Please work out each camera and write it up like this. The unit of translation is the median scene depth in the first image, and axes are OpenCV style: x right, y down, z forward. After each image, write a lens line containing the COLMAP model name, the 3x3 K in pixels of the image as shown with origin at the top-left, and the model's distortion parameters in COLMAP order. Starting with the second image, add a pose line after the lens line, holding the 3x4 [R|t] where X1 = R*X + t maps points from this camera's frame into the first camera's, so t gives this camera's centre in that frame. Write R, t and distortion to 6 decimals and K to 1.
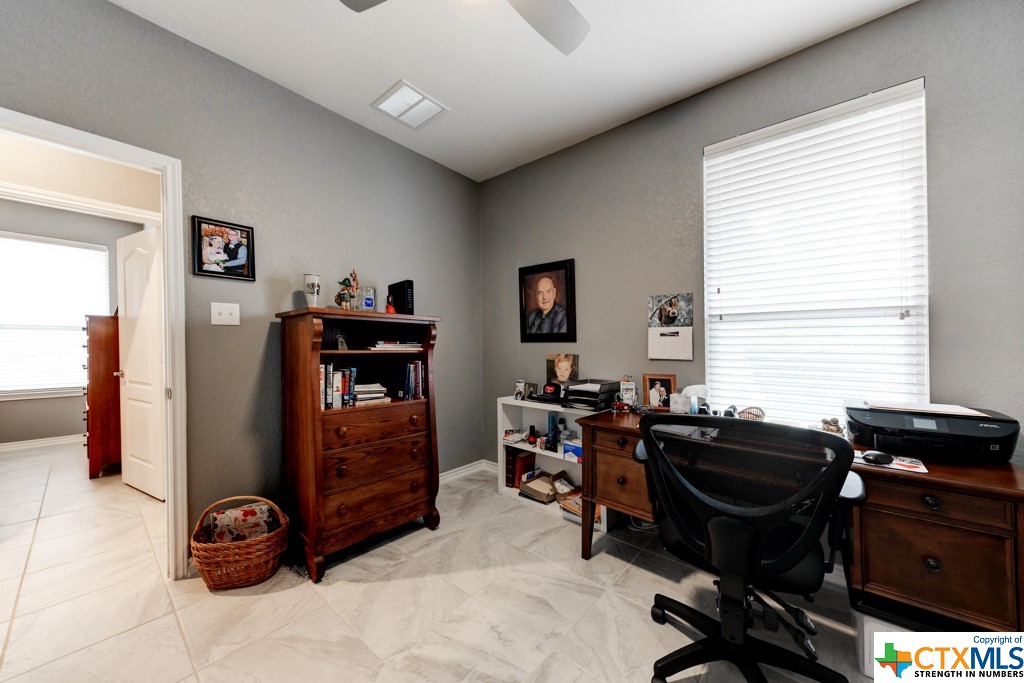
lens RADIAL K [[349.3, 0, 512.0], [0, 349.3, 341.5], [0, 0, 1]] dist [0.000783, -0.003197]
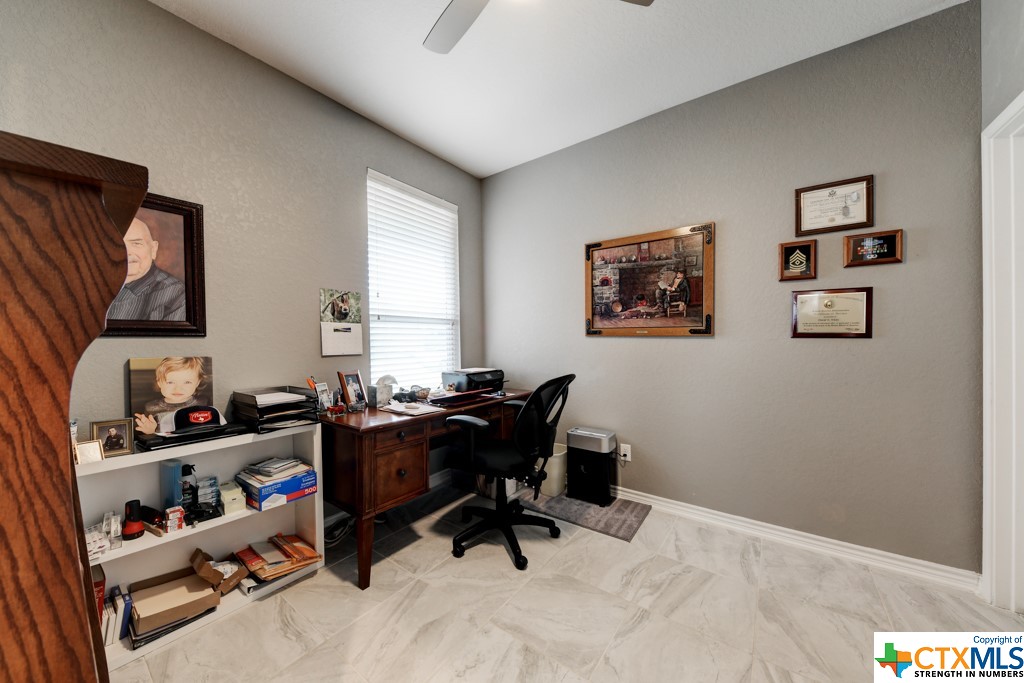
lens RADIAL K [[346.6, 0, 511.5], [0, 346.6, 326.3], [0, 0, 1]] dist [-0.012064, -0.000084]
pose [[-0.057439, 0.036539, 0.997680, -0.568826], [-0.004754, 0.999309, -0.036872, 0.002899], [-0.998338, -0.006861, -0.057225, 0.573190]]
